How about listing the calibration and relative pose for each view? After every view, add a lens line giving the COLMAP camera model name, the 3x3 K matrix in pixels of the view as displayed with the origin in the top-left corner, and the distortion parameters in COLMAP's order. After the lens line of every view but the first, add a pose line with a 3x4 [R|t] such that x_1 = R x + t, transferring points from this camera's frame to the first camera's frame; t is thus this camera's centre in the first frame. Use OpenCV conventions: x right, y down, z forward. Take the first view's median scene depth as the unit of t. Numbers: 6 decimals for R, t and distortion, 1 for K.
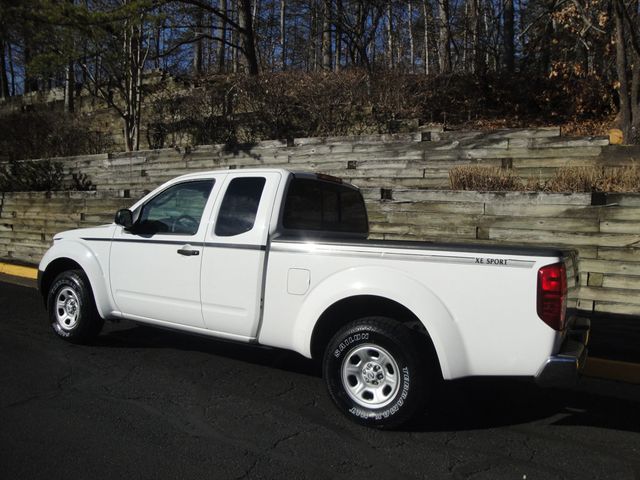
lens RADIAL K [[517.7, 0, 332.0], [0, 517.7, 241.1], [0, 0, 1]] dist [-0.166107, 0.129338]
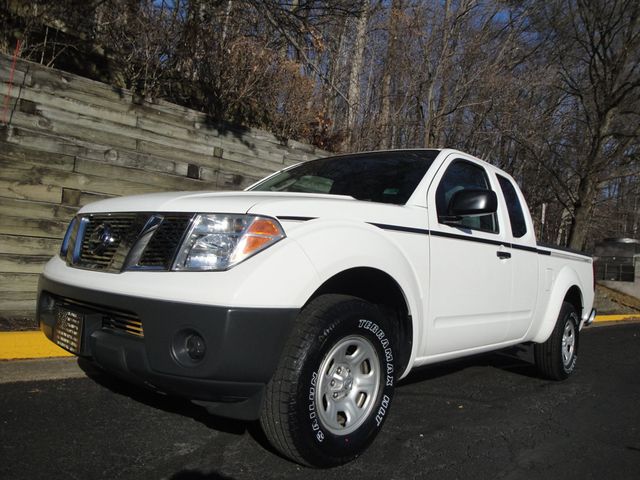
lens RADIAL K [[517.7, 0, 325.7], [0, 517.7, 241.7], [0, 0, 1]] dist [-0.166107, 0.129338]
pose [[0.216258, 0.009359, 0.976291, -0.893508], [-0.055513, 0.998454, 0.002725, -0.023413], [-0.974757, -0.054786, 0.216444, 0.695640]]
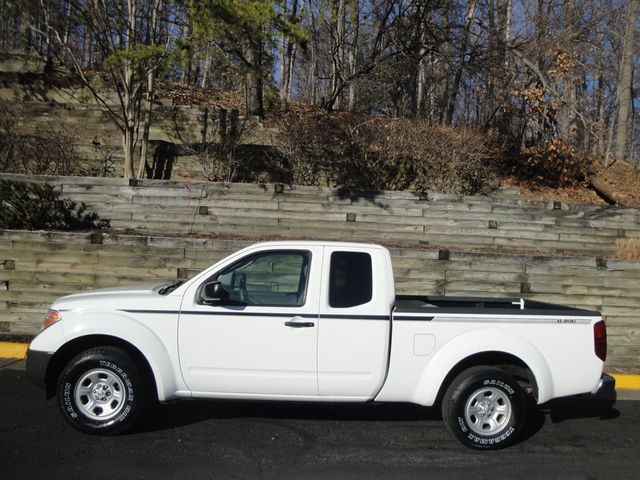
lens RADIAL K [[517.7, 0, 332.2], [0, 517.7, 245.7], [0, 0, 1]] dist [-0.166107, 0.129338]
pose [[0.837156, 0.002549, 0.546958, -0.736984], [0.000025, 0.999989, -0.004699, -0.087110], [-0.546964, 0.003947, 0.837147, 0.254965]]
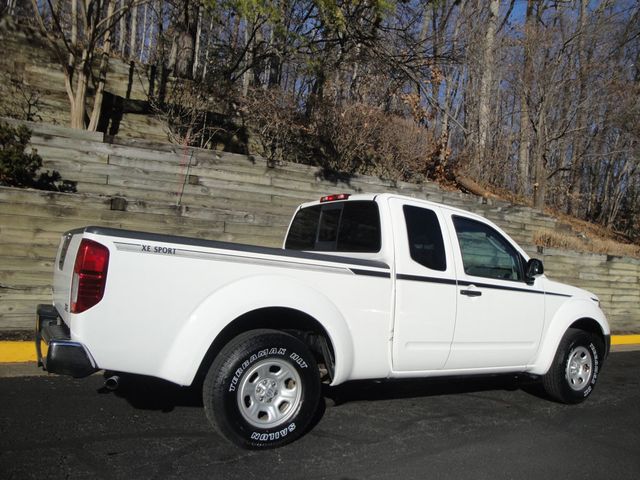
lens RADIAL K [[517.7, 0, 329.2], [0, 517.7, 247.0], [0, 0, 1]] dist [-0.166107, 0.129338]
pose [[0.482445, 0.007048, 0.875898, -1.023931], [-0.031276, 0.999469, 0.009184, -0.063804], [-0.875368, -0.031826, 0.482409, 0.574969]]
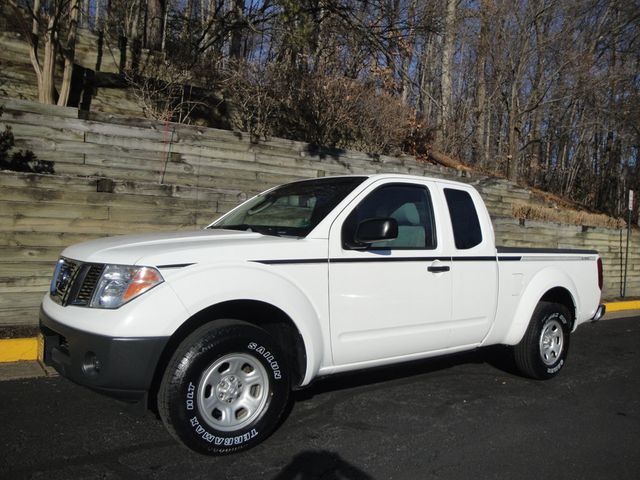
lens RADIAL K [[517.7, 0, 324.7], [0, 517.7, 240.0], [0, 0, 1]] dist [-0.166107, 0.129338]
pose [[0.410452, -0.036625, 0.911147, -1.027088], [-0.008148, 0.999006, 0.043827, -0.067533], [-0.911846, -0.025413, 0.409745, 0.637003]]
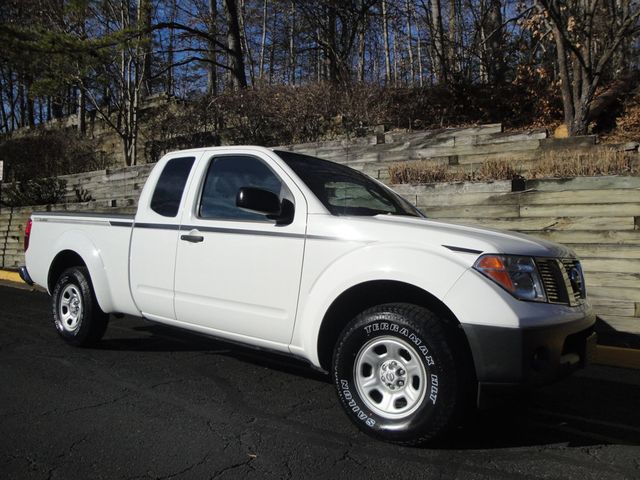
lens RADIAL K [[517.7, 0, 326.3], [0, 517.7, 237.3], [0, 0, 1]] dist [-0.166107, 0.129338]
pose [[0.997600, -0.021702, -0.065749, 0.113201], [0.018489, 0.998624, -0.049084, 0.038917], [0.066724, 0.047750, 0.996628, -0.044887]]
